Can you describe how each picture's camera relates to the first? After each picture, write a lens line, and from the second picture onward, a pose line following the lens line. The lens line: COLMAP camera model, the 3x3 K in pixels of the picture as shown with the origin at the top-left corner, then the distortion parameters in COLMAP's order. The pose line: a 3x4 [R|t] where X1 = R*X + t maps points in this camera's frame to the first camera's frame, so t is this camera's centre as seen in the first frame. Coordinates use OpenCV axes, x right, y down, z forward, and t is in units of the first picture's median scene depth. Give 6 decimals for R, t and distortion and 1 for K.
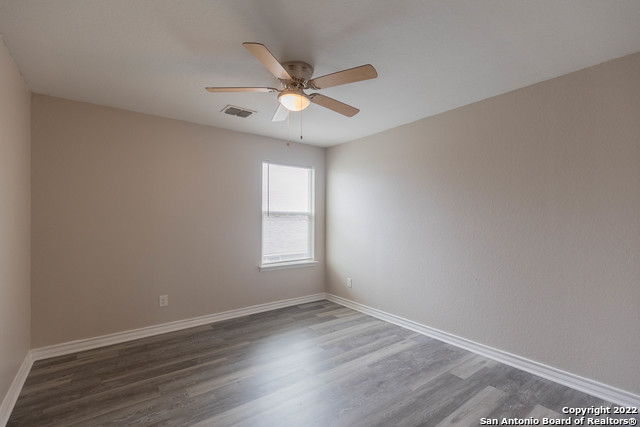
lens RADIAL K [[292.1, 0, 326.9], [0, 292.1, 223.7], [0, 0, 1]] dist [0.015337, -0.000268]
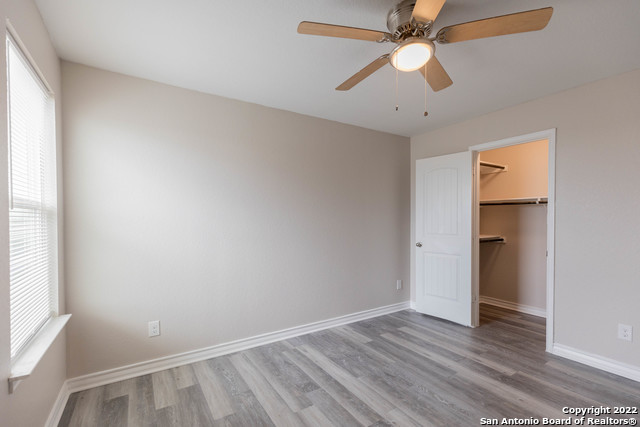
lens RADIAL K [[292.1, 0, 324.8], [0, 292.1, 220.7], [0, 0, 1]] dist [0.015337, -0.000268]
pose [[0.095369, -0.007671, 0.995412, -0.651838], [0.023401, 0.999711, 0.005462, -0.011159], [-0.995167, 0.022773, 0.095521, 0.833167]]
